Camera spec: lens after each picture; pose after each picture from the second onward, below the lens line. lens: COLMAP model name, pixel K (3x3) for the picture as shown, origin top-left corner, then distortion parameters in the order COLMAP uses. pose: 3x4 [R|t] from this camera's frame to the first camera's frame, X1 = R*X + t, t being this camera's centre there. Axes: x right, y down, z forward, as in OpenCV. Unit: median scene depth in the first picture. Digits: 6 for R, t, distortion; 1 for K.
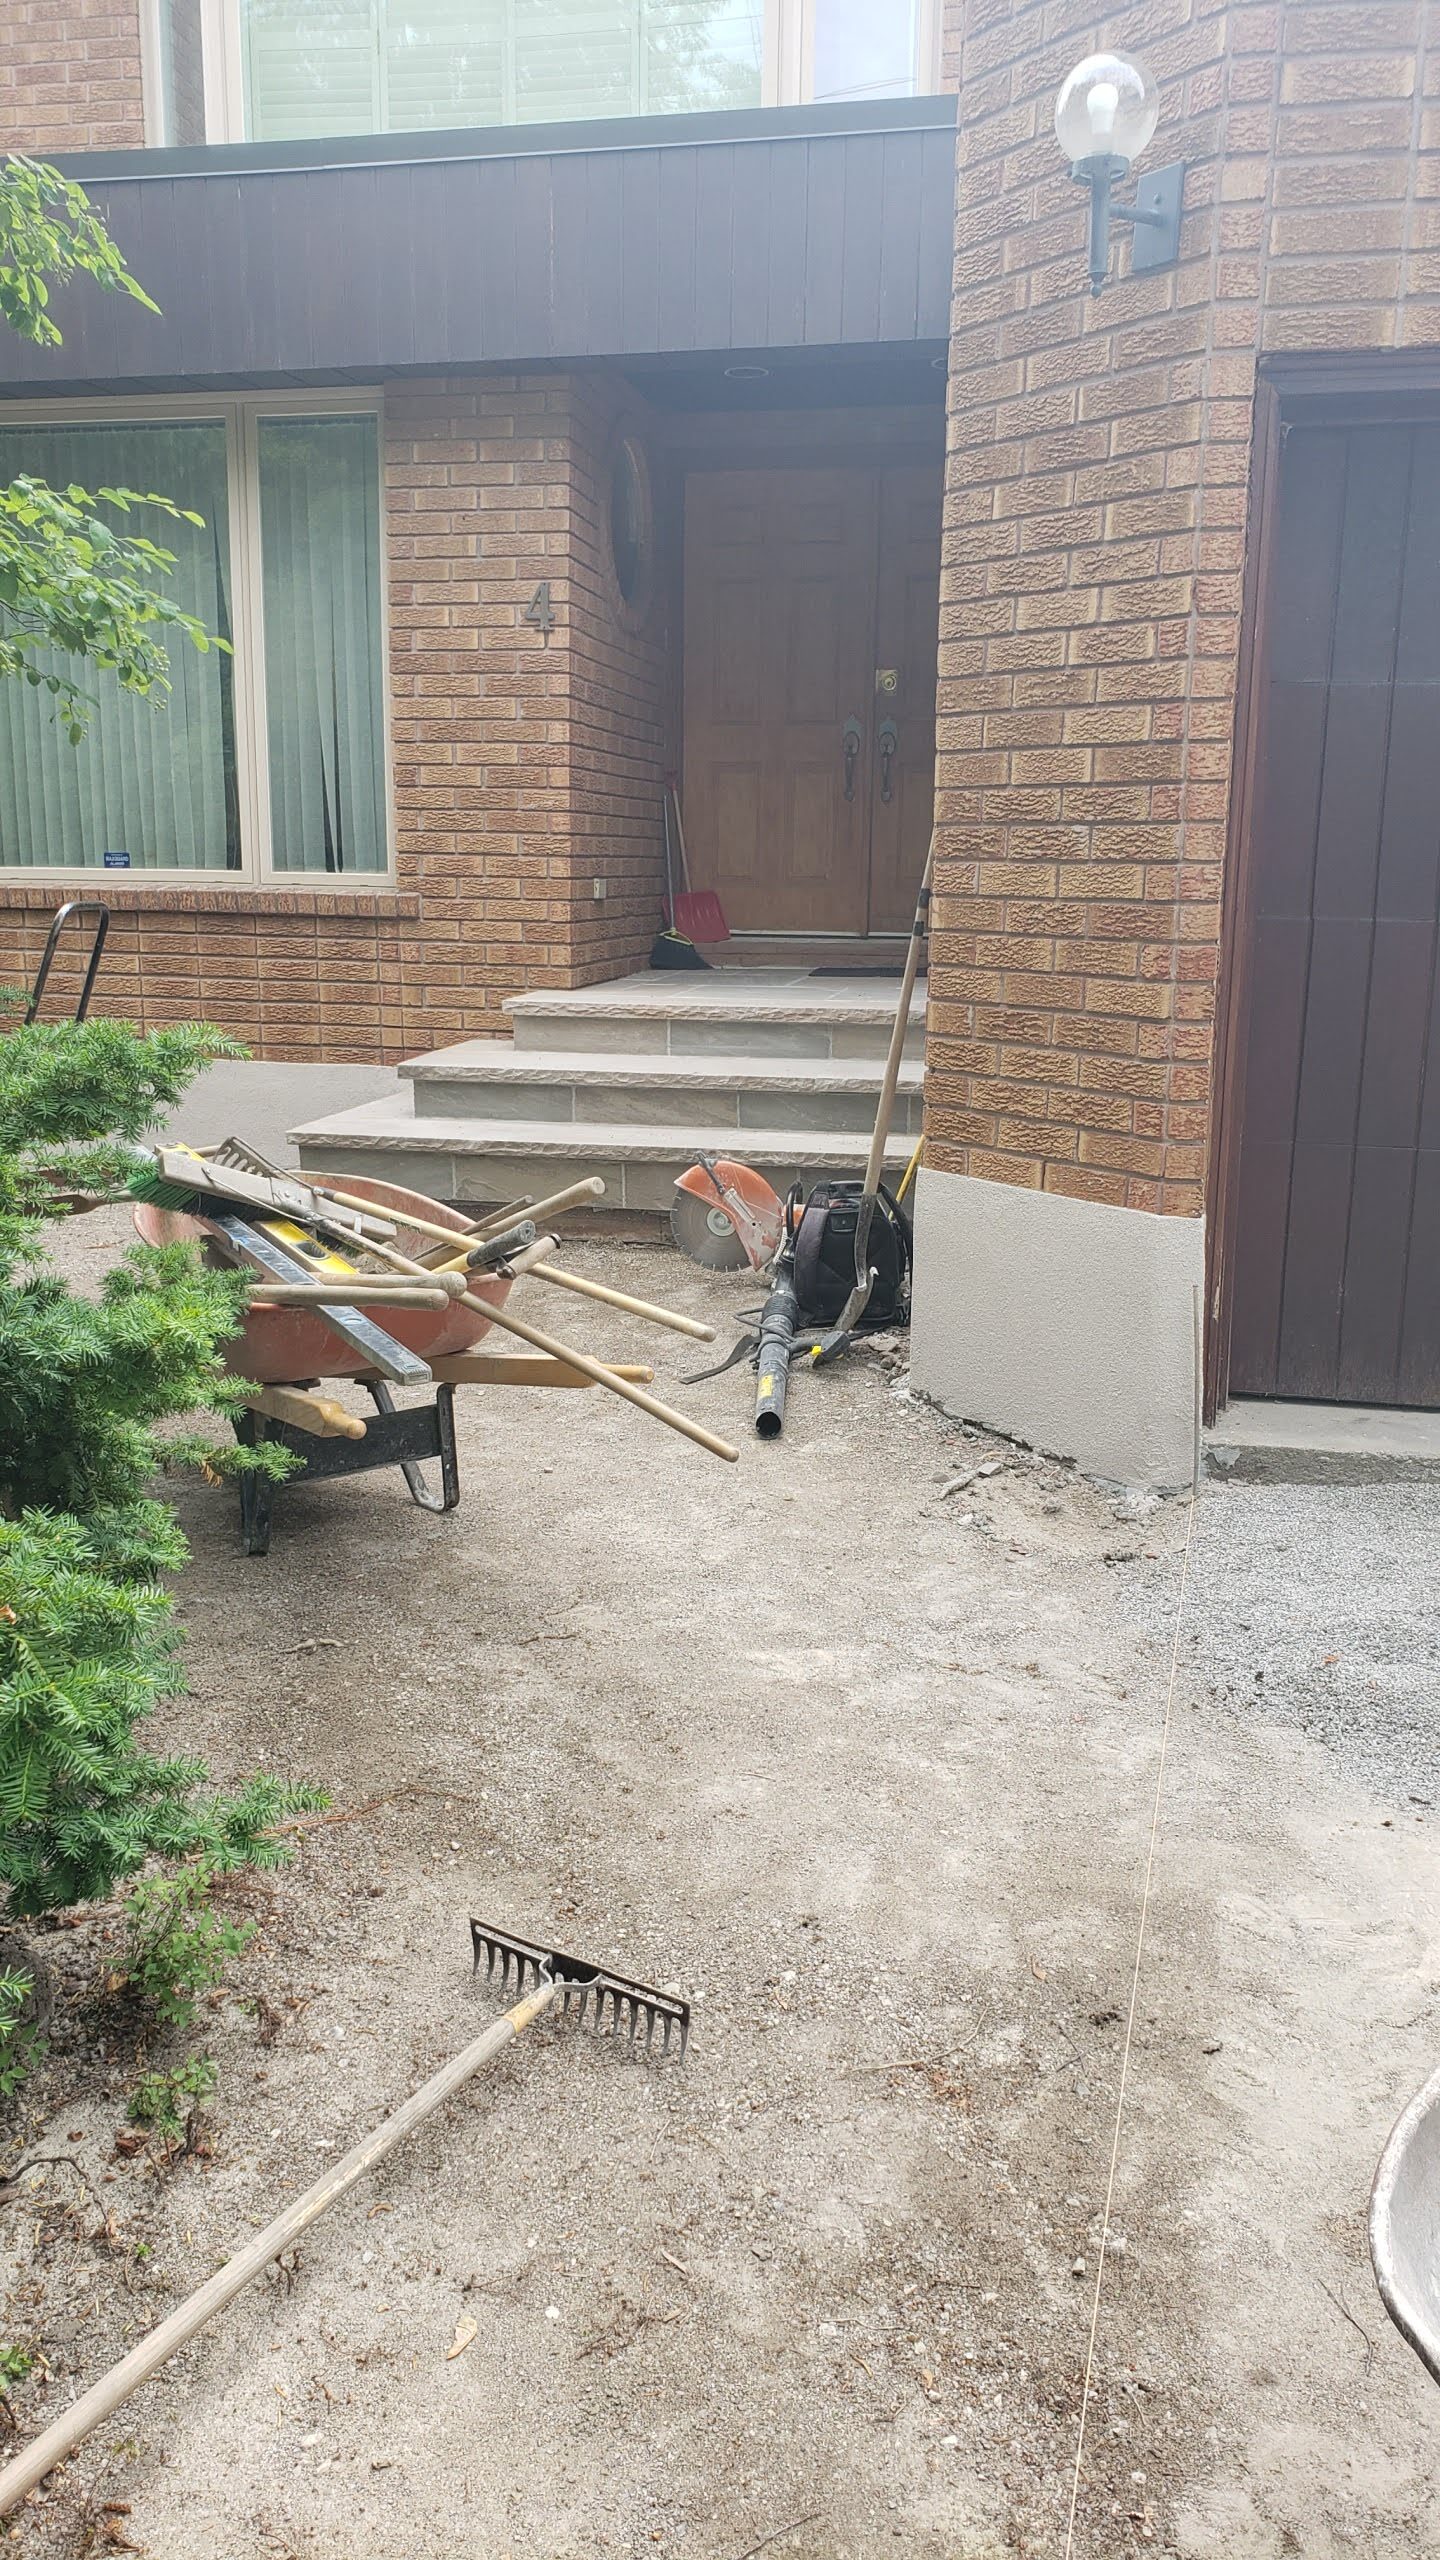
lens RADIAL K [[2024.3, 0, 698.5], [0, 2024.3, 1386.4], [0, 0, 1]] dist [-0.004063, -0.004152]
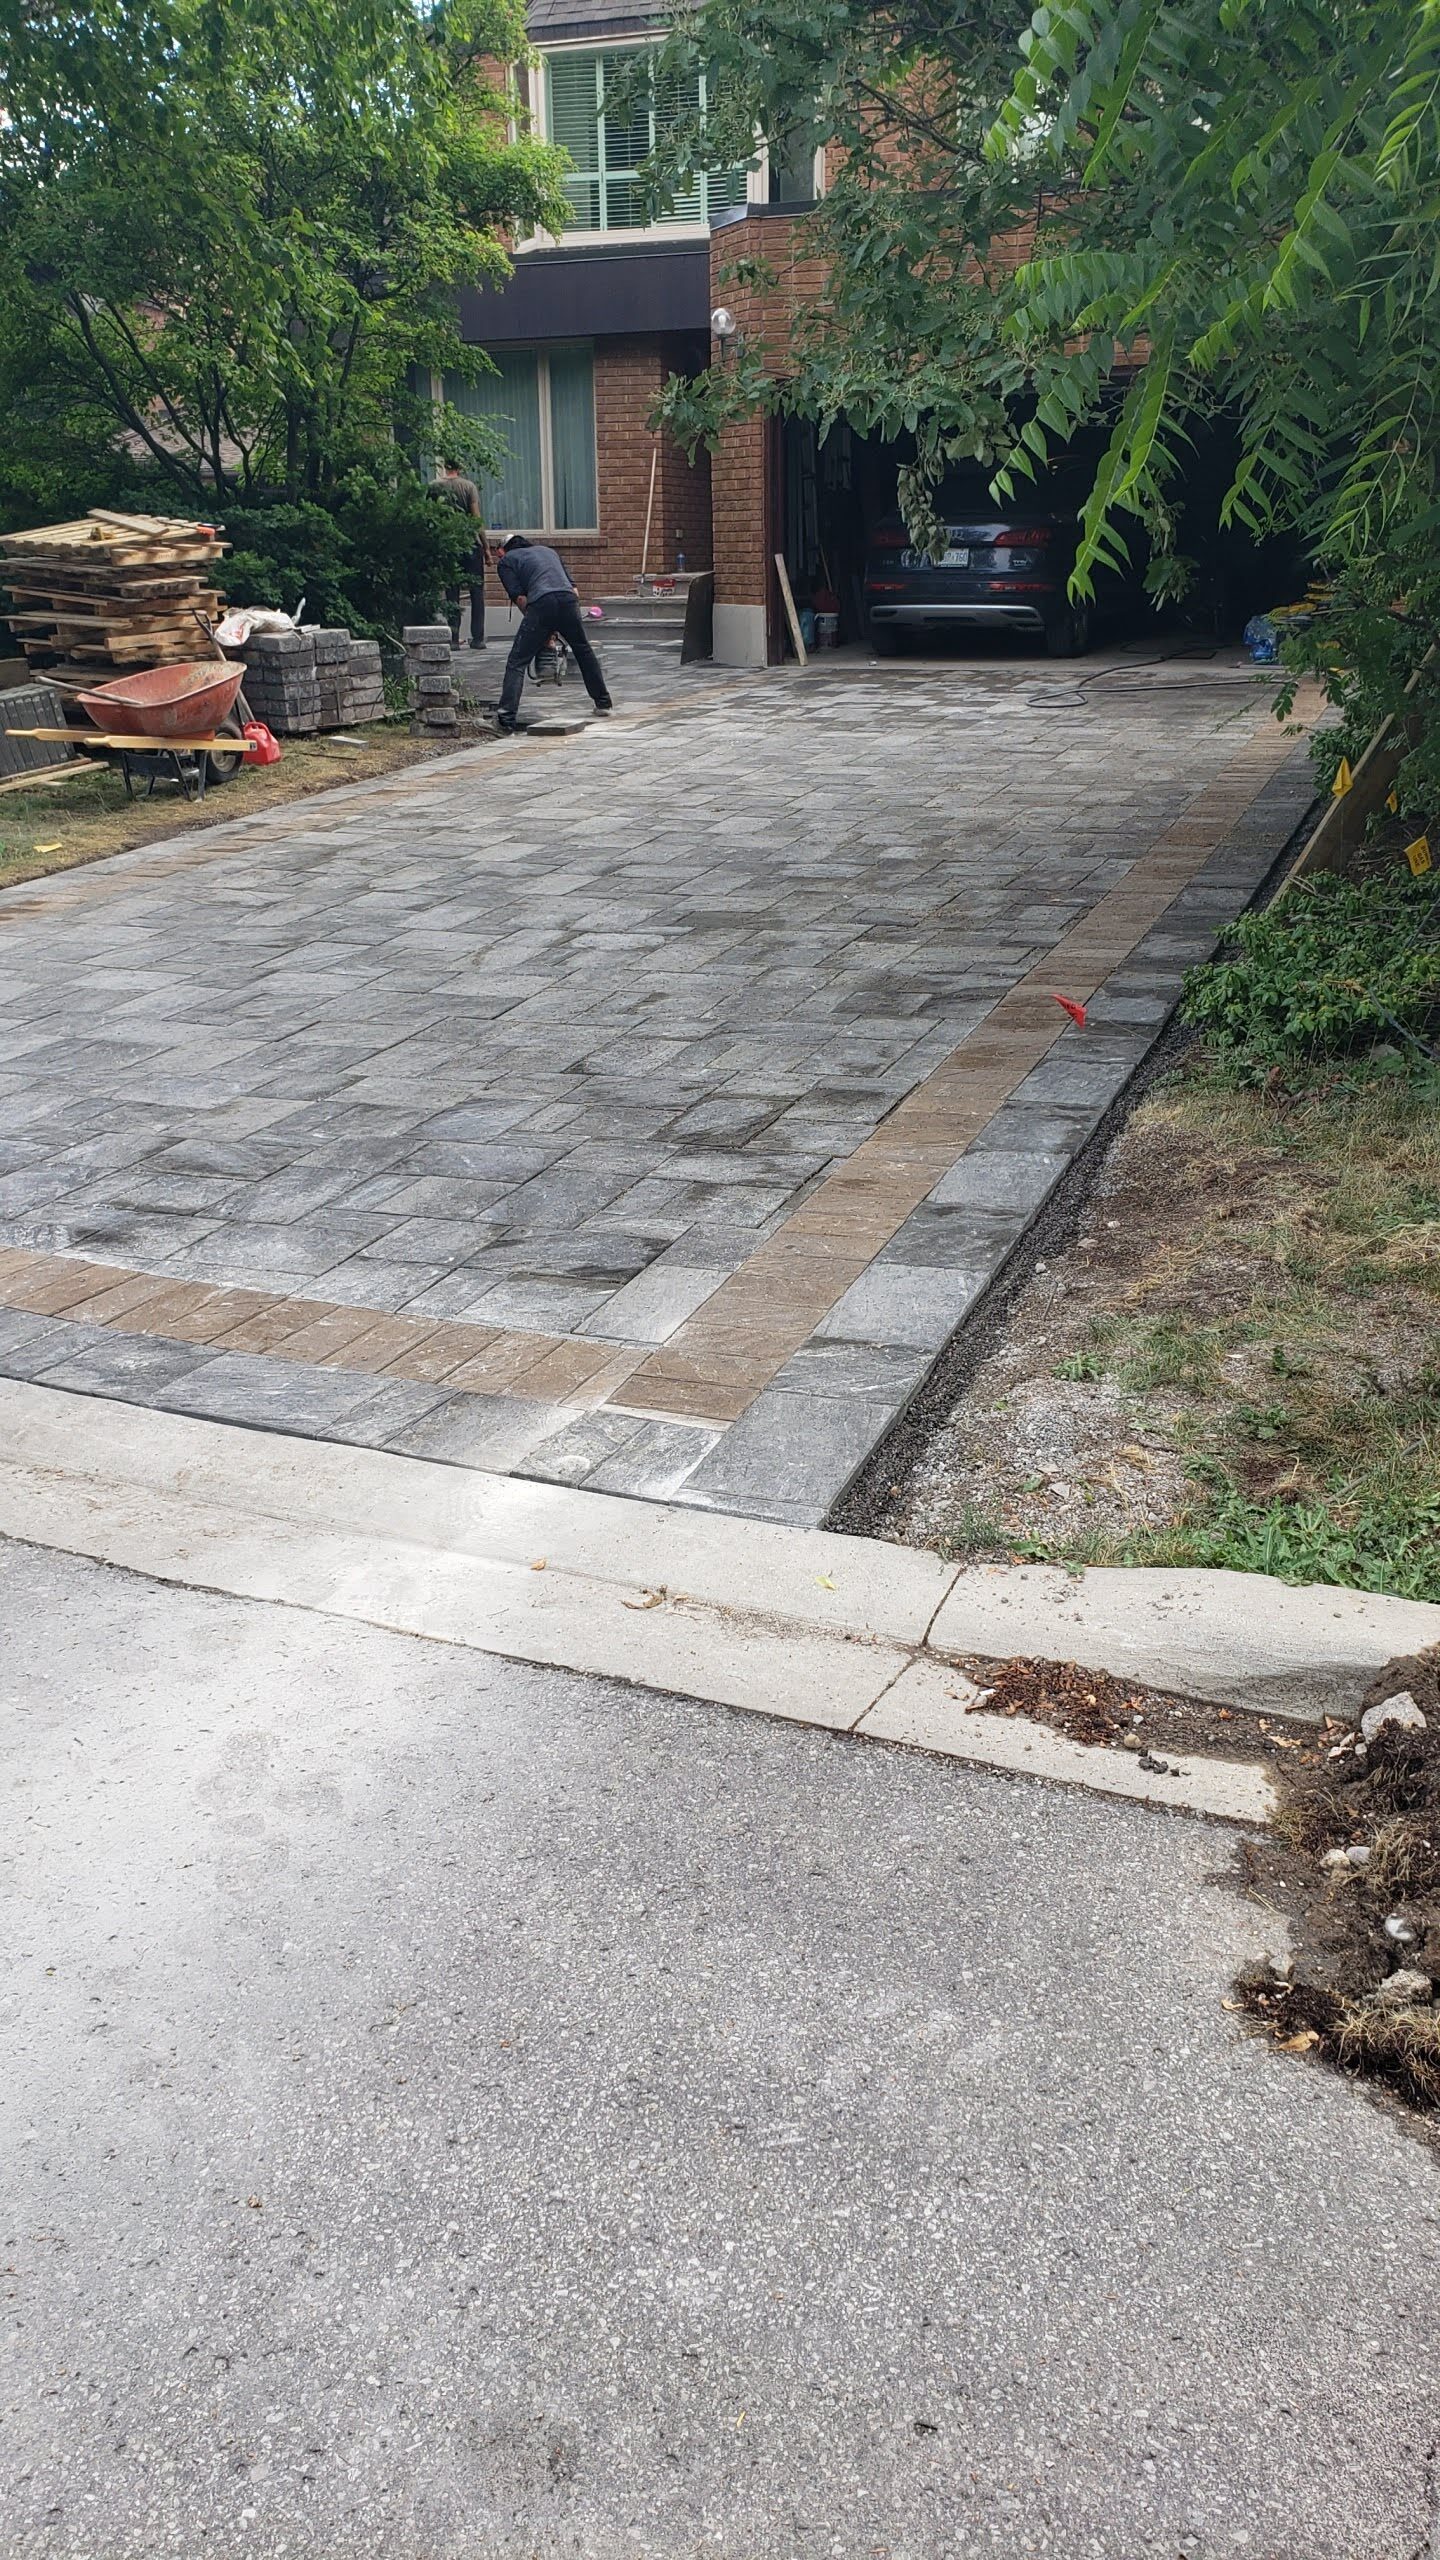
lens RADIAL K [[1915.1, 0, 720.0], [0, 1915.1, 1280.0], [0, 0, 1]] dist [0.007818, -0.003002]
pose [[0.985479, 0.042193, -0.164474, 0.472888], [-0.024920, 0.994085, 0.105703, 0.466062], [0.167961, -0.100069, 0.980701, -1.568016]]
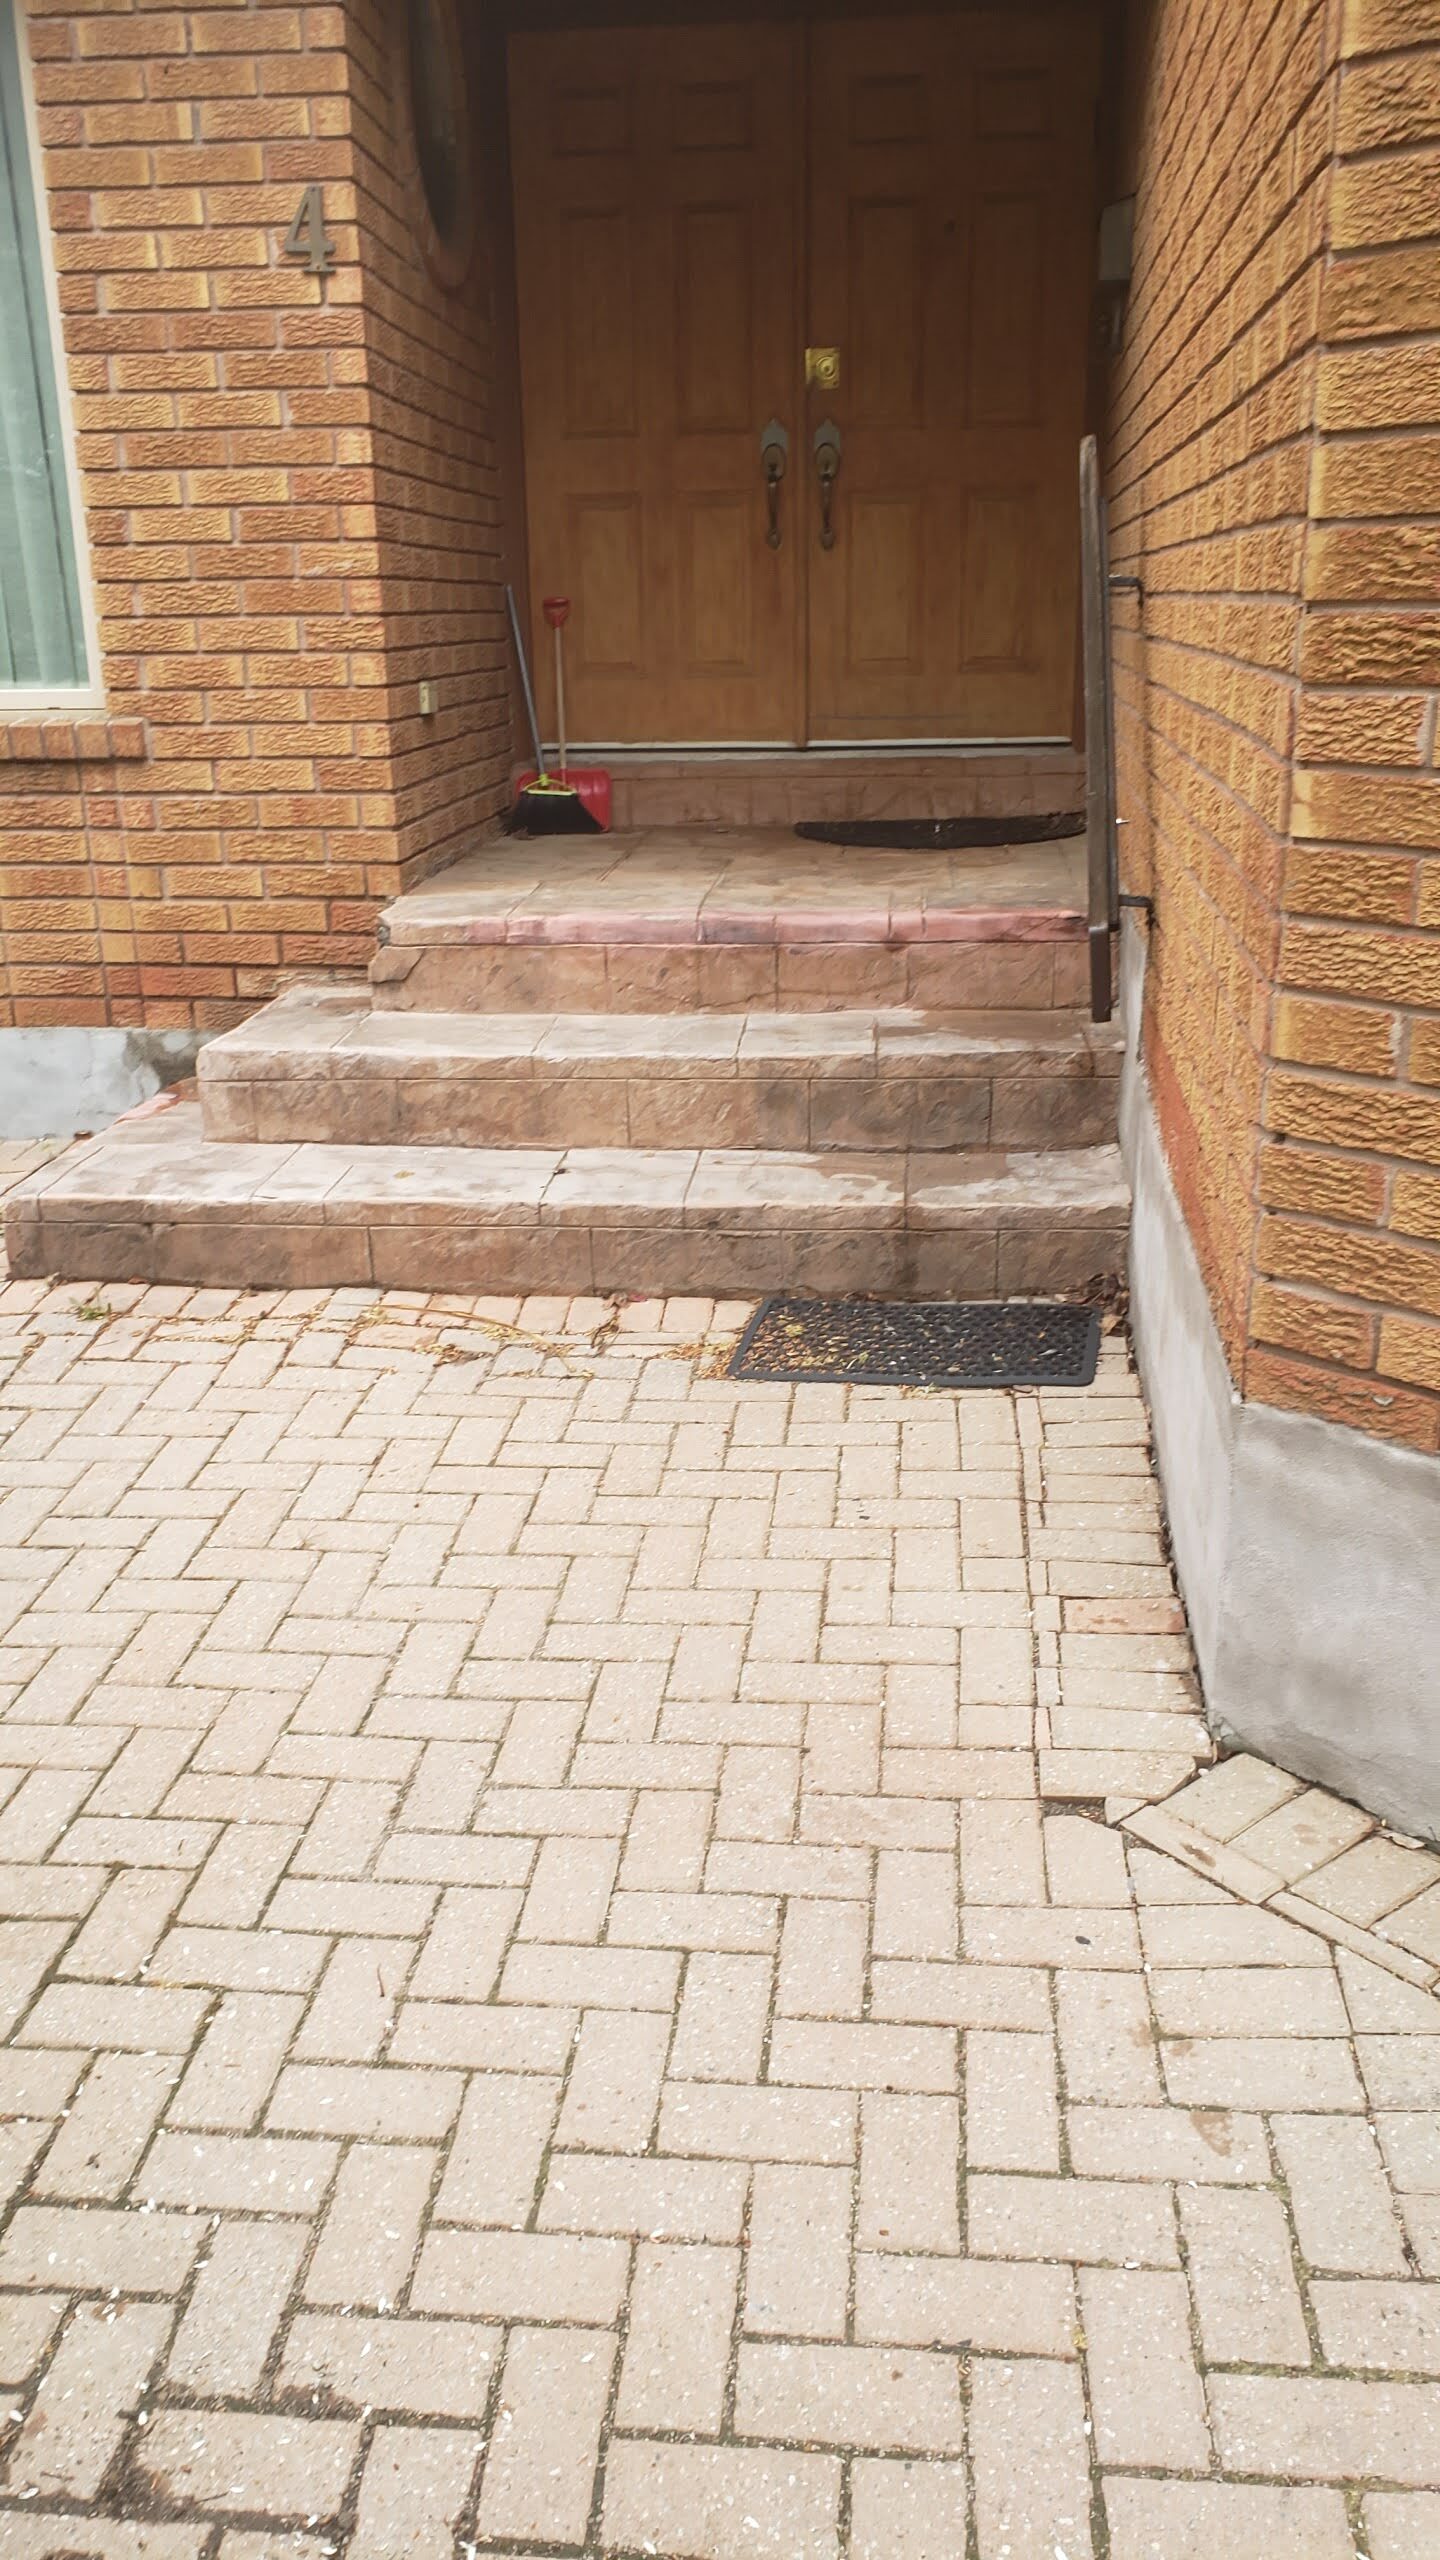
lens RADIAL K [[2100.8, 0, 721.9], [0, 2100.8, 1435.9], [0, 0, 1]] dist [-0.126827, 0.159763]
pose [[0.992210, -0.067339, 0.104804, -0.043936], [0.053815, 0.990454, 0.126907, -0.099127], [-0.112349, -0.120278, 0.986362, 0.336837]]
